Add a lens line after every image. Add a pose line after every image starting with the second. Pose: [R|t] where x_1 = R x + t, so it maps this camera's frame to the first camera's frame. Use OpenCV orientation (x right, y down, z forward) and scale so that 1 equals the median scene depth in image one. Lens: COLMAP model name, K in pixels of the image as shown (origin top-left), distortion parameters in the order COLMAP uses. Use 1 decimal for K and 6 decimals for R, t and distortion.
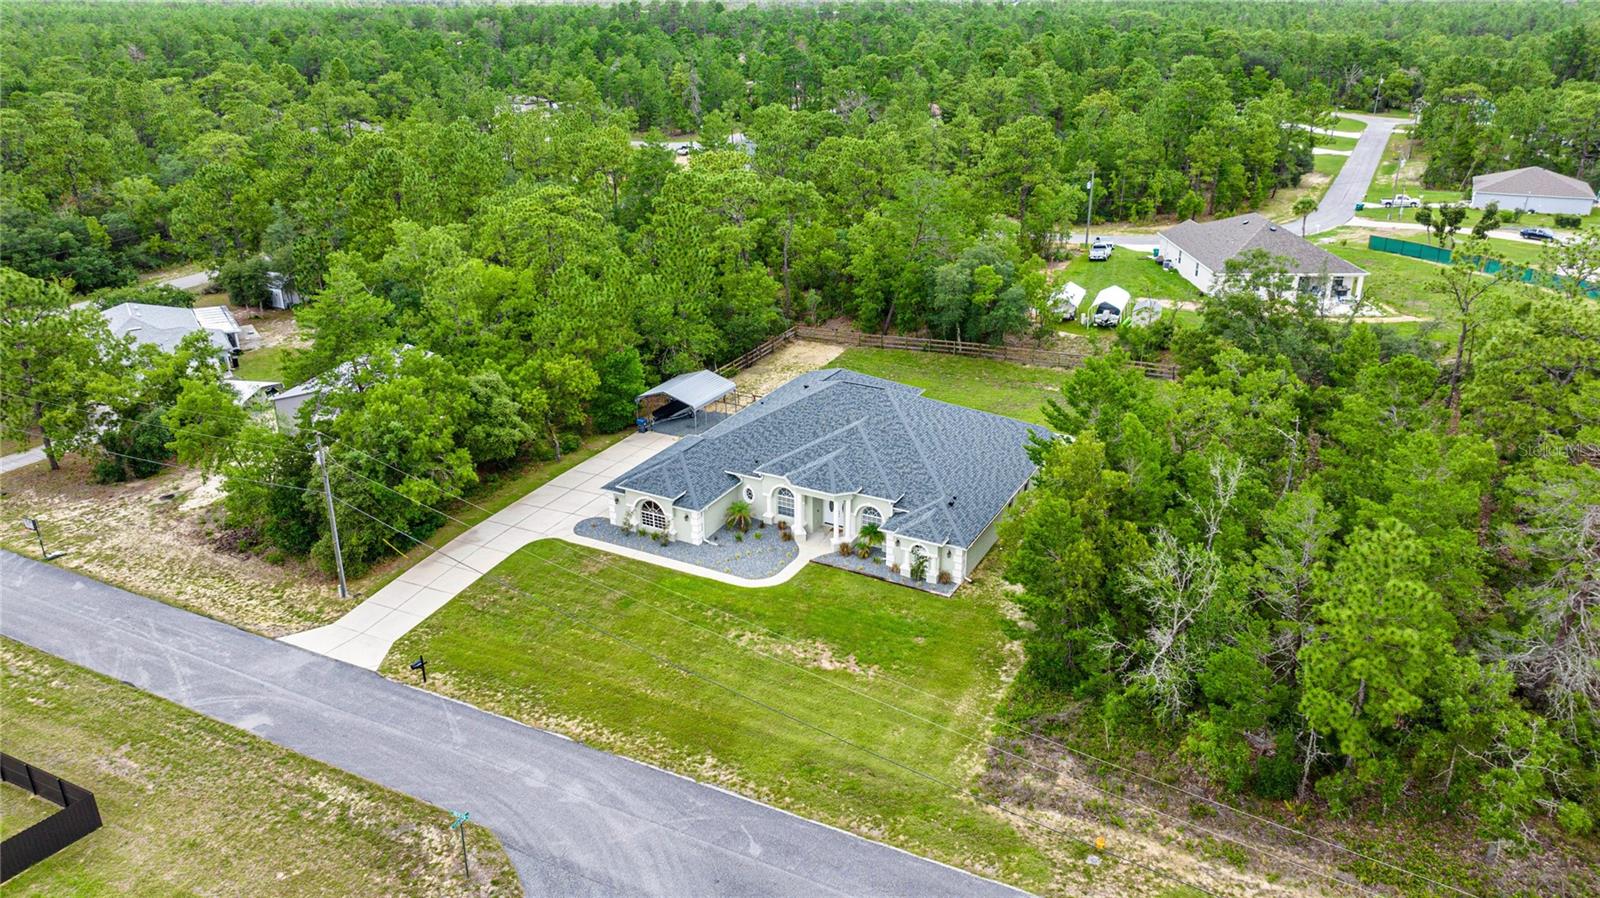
lens RADIAL K [[1124.0, 0, 808.4], [0, 1124.0, 444.7], [0, 0, 1]] dist [-0.022885, 0.007896]
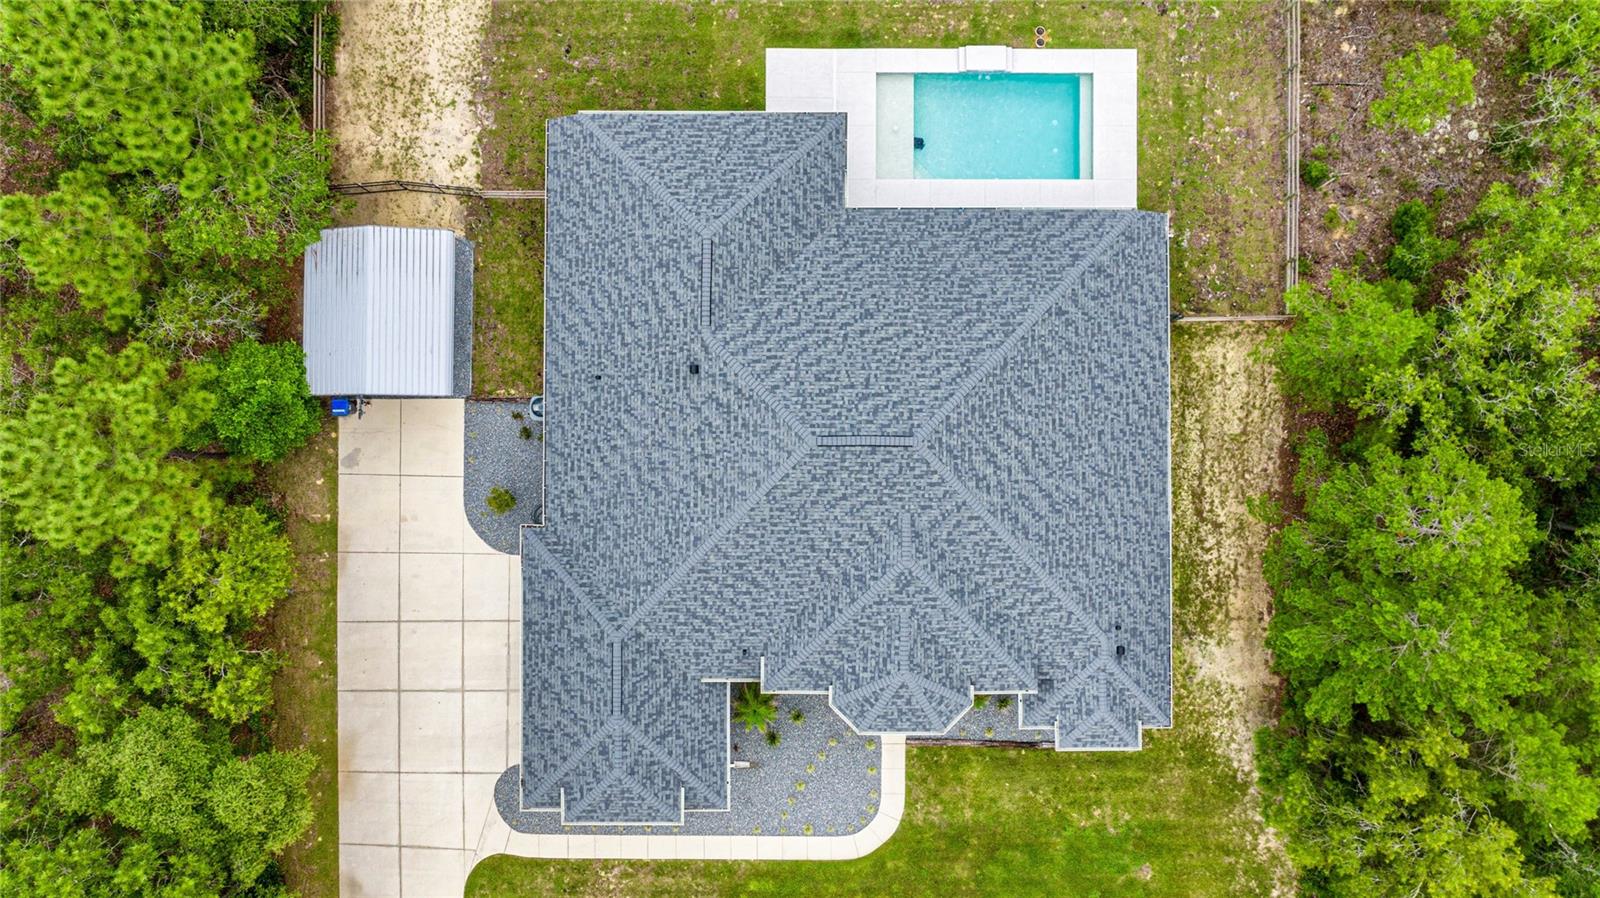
lens RADIAL K [[1124.0, 0, 808.4], [0, 1124.0, 444.7], [0, 0, 1]] dist [-0.022885, 0.007896]
pose [[0.883150, -0.468630, 0.020775, 0.019406], [0.172494, 0.365619, 0.914641, -0.579957], [-0.436224, -0.804182, 0.403732, 0.945624]]
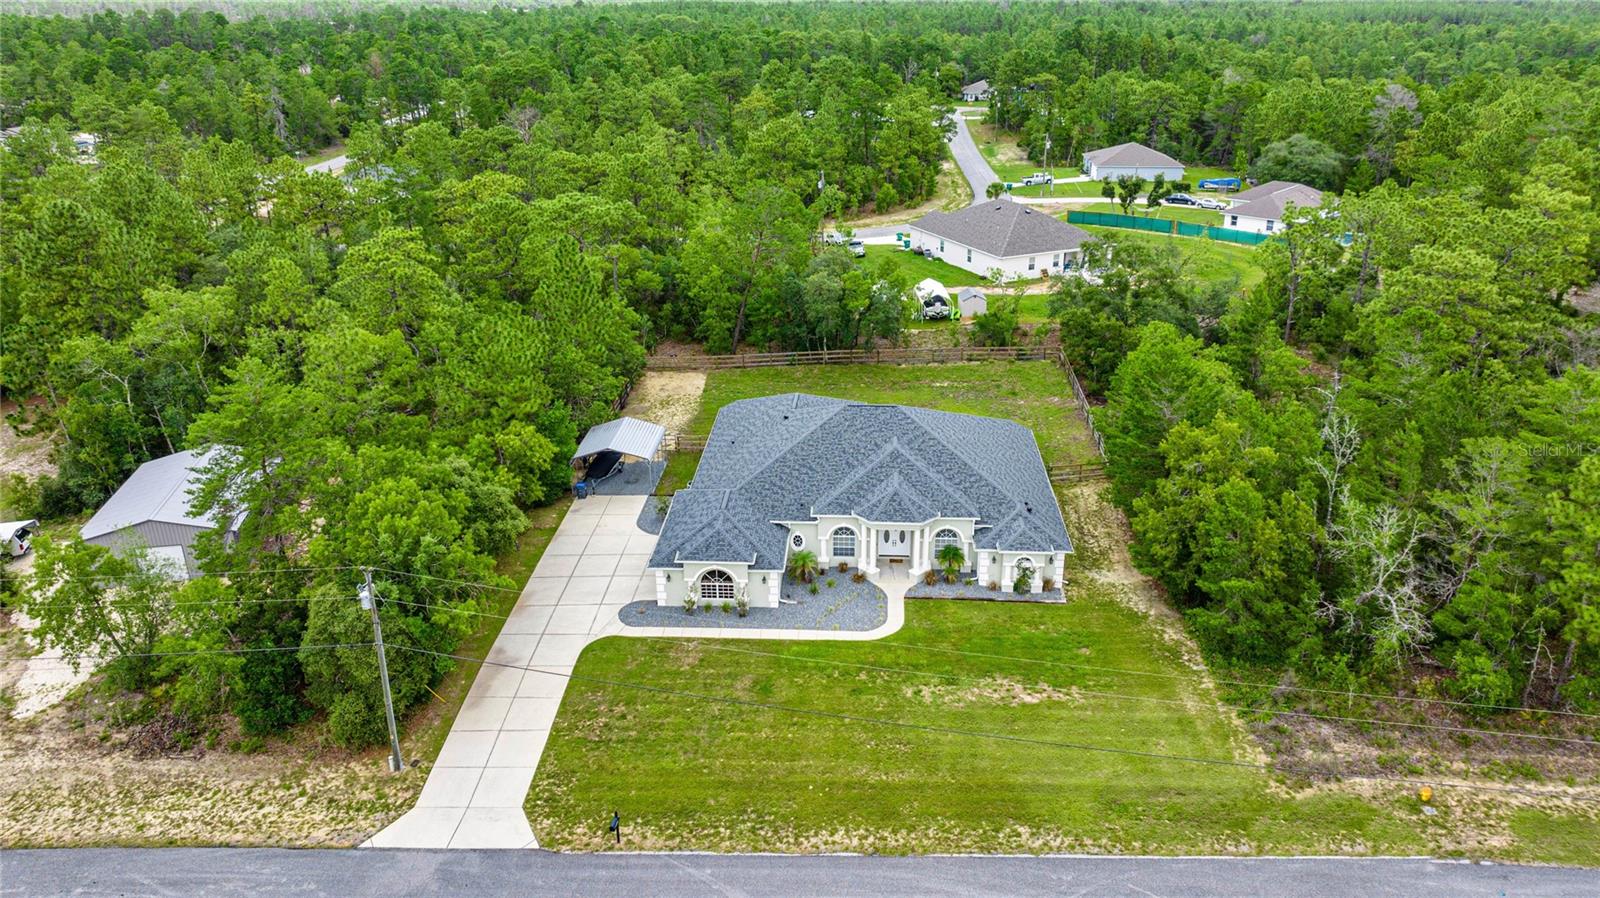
lens RADIAL K [[1124.0, 0, 808.4], [0, 1124.0, 444.7], [0, 0, 1]] dist [-0.022885, 0.007896]
pose [[0.907717, -0.159442, 0.388109, -0.435326], [0.161425, 0.986495, 0.027725, -0.064878], [-0.387288, 0.037484, 0.921196, 0.168661]]
